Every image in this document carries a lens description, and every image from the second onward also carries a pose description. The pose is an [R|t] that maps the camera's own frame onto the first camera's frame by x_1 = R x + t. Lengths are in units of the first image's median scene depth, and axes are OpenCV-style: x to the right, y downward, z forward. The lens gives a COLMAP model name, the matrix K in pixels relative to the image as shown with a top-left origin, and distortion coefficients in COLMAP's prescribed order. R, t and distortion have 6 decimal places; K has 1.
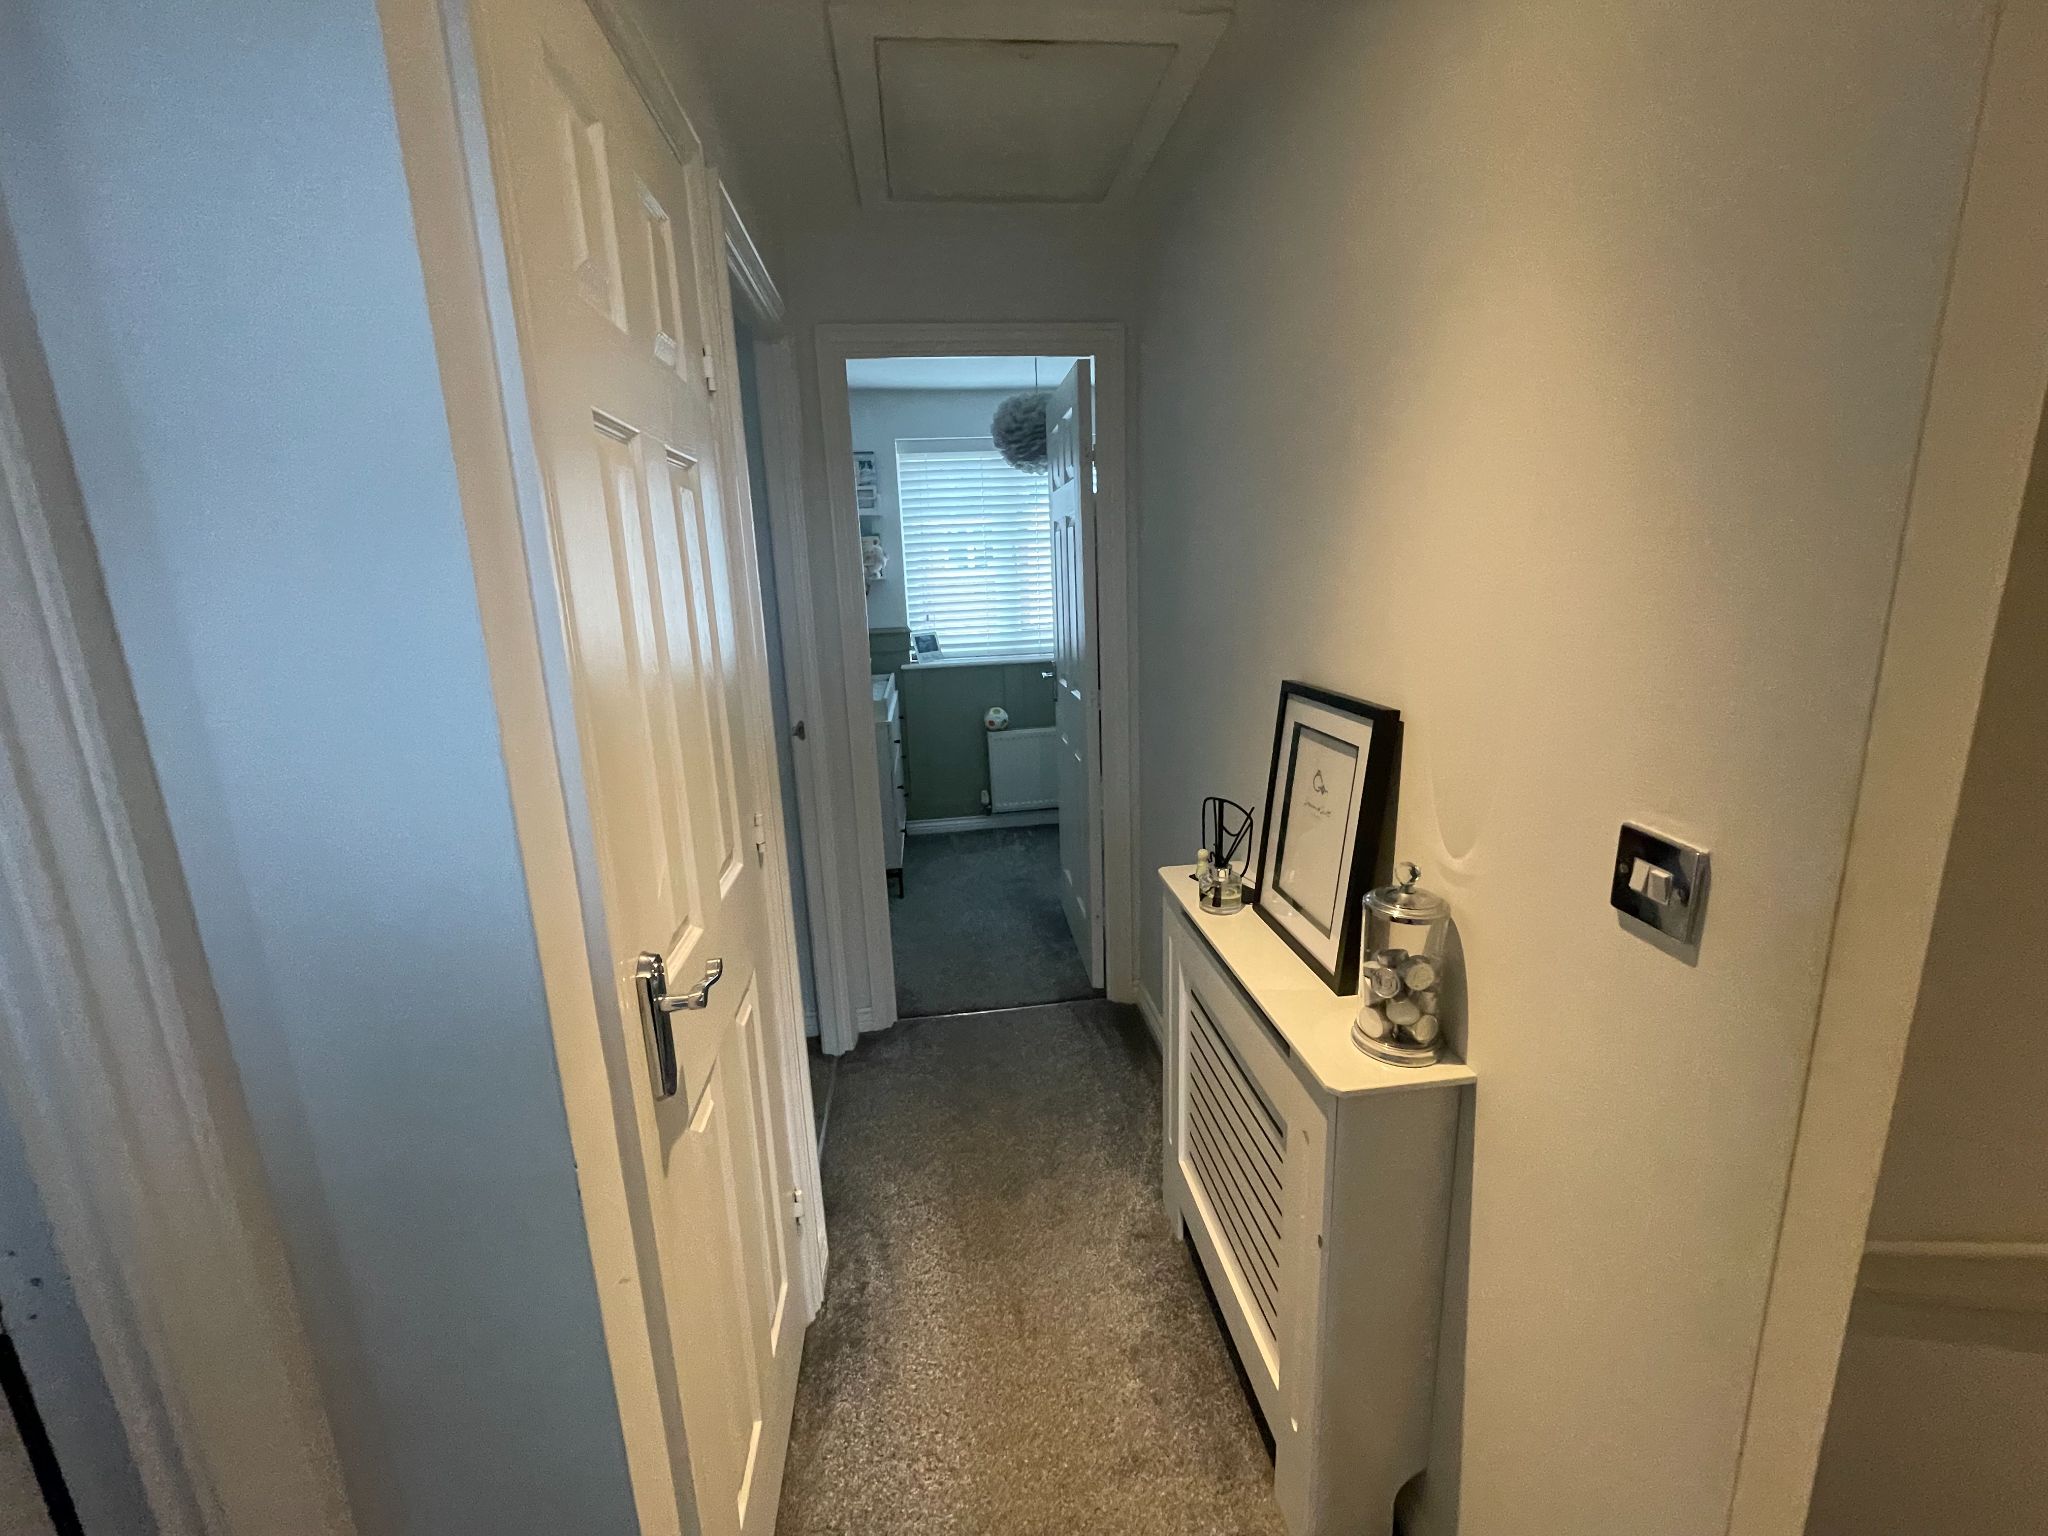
lens RADIAL K [[831.6, 0, 1023.5], [0, 831.6, 760.9], [0, 0, 1]] dist [-0.001580, 0.000118]
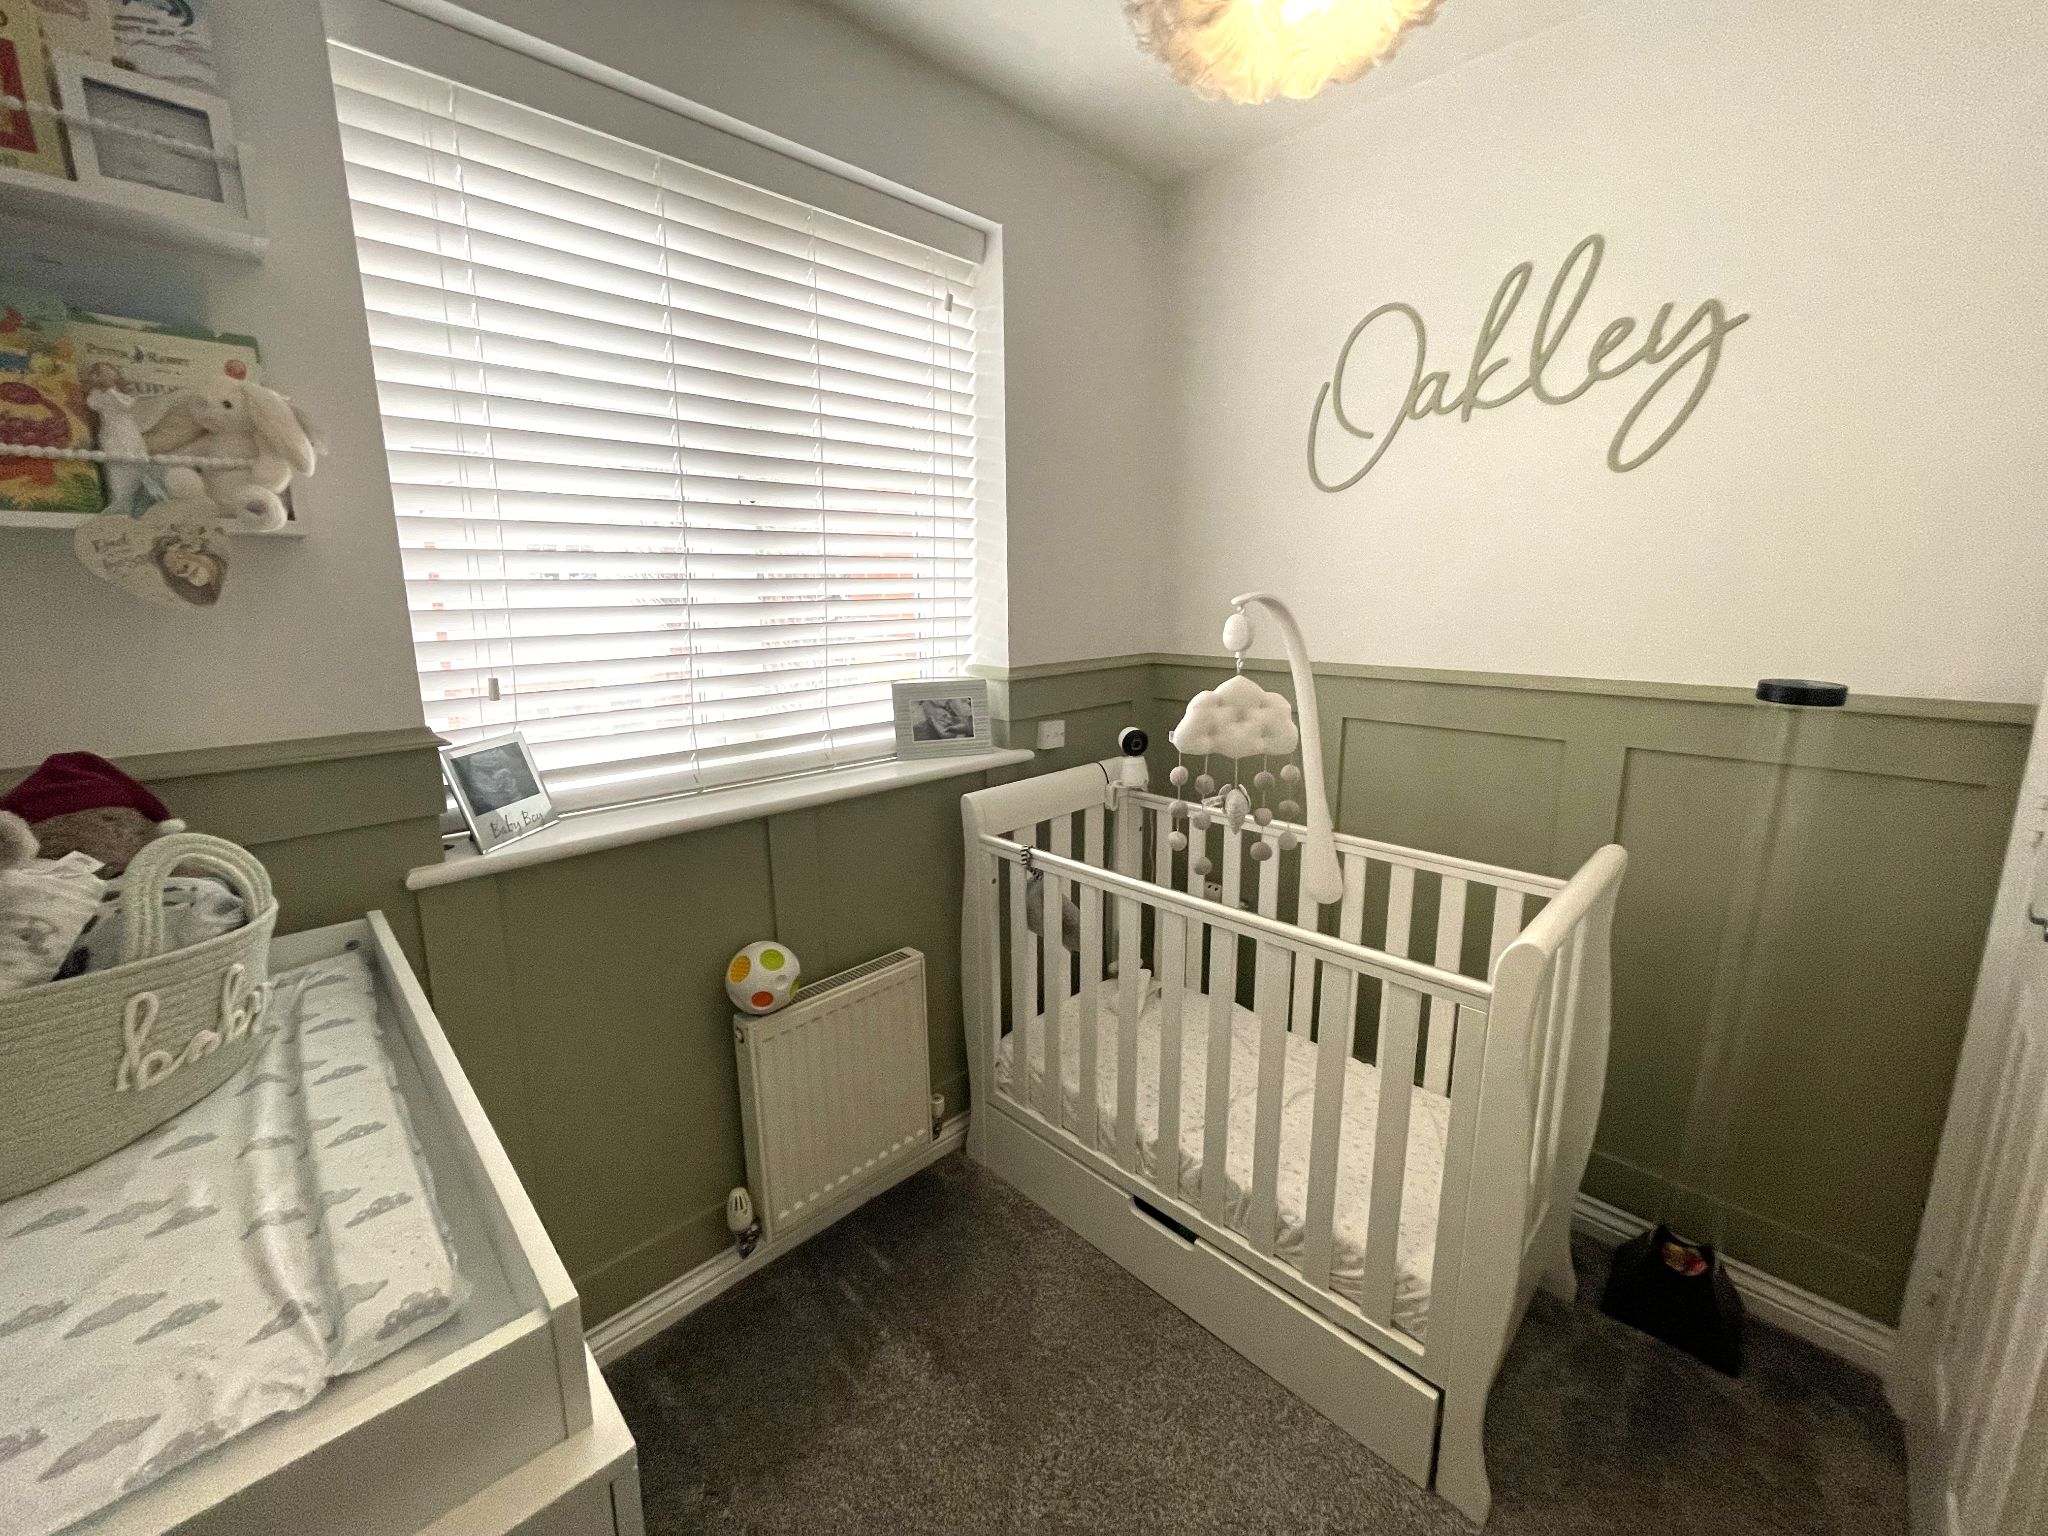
lens RADIAL K [[831.6, 0, 1025.5], [0, 831.6, 754.2], [0, 0, 1]] dist [-0.001580, 0.000118]
pose [[0.799727, -0.083862, 0.594477, -0.141387], [0.116227, 0.993090, -0.016263, -0.122635], [-0.589005, 0.082100, 0.803948, 0.658746]]
